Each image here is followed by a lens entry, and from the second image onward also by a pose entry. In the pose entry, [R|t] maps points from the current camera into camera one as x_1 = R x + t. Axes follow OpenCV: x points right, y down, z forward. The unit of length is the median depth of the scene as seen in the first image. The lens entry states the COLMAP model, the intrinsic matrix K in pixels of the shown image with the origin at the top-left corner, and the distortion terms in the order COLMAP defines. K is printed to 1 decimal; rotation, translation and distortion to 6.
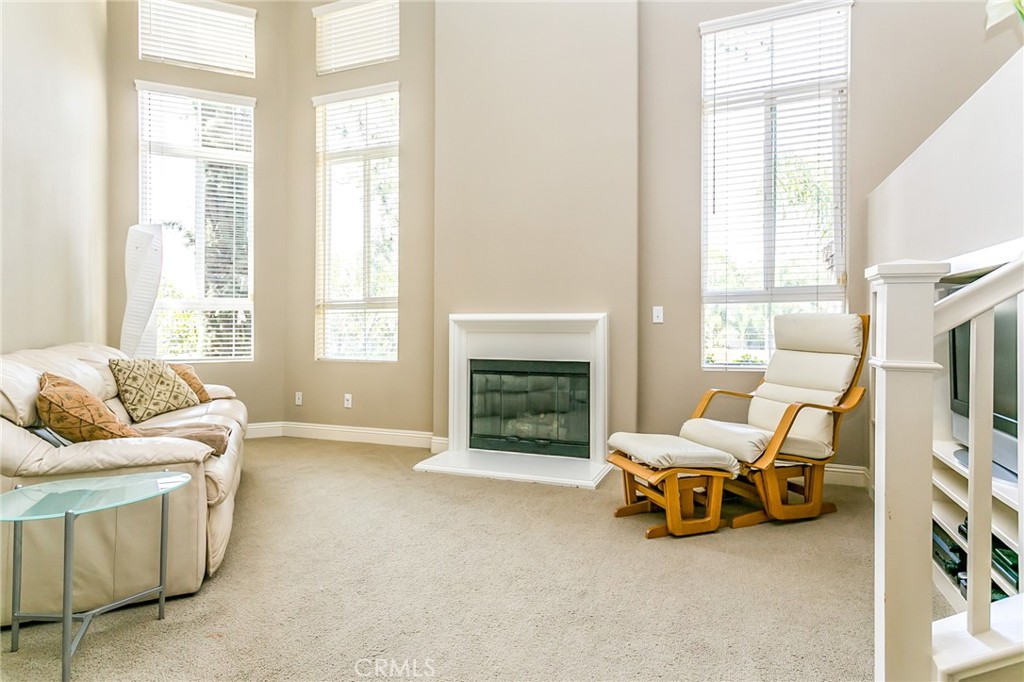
lens RADIAL K [[597.5, 0, 511.7], [0, 597.5, 339.9], [0, 0, 1]] dist [0.009195, 0.001308]
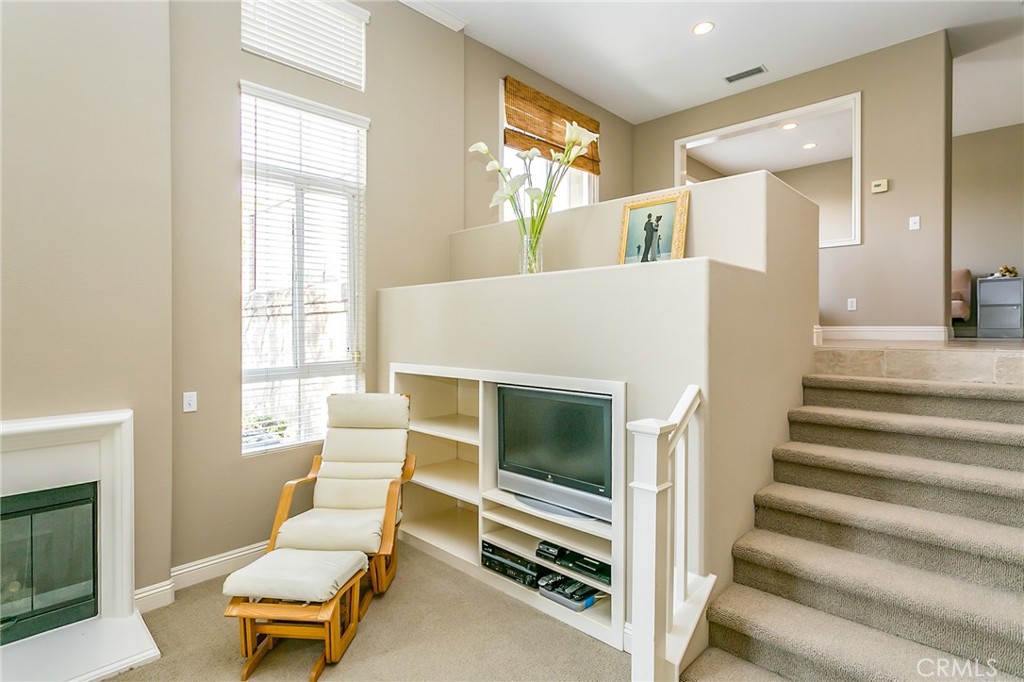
lens RADIAL K [[513.2, 0, 514.7], [0, 513.2, 337.5], [0, 0, 1]] dist [-0.005113, -0.000407]
pose [[0.337005, -0.017796, 0.941335, -0.281591], [0.001908, 0.999832, 0.018218, -0.148501], [-0.941501, -0.004343, 0.336983, 0.344115]]
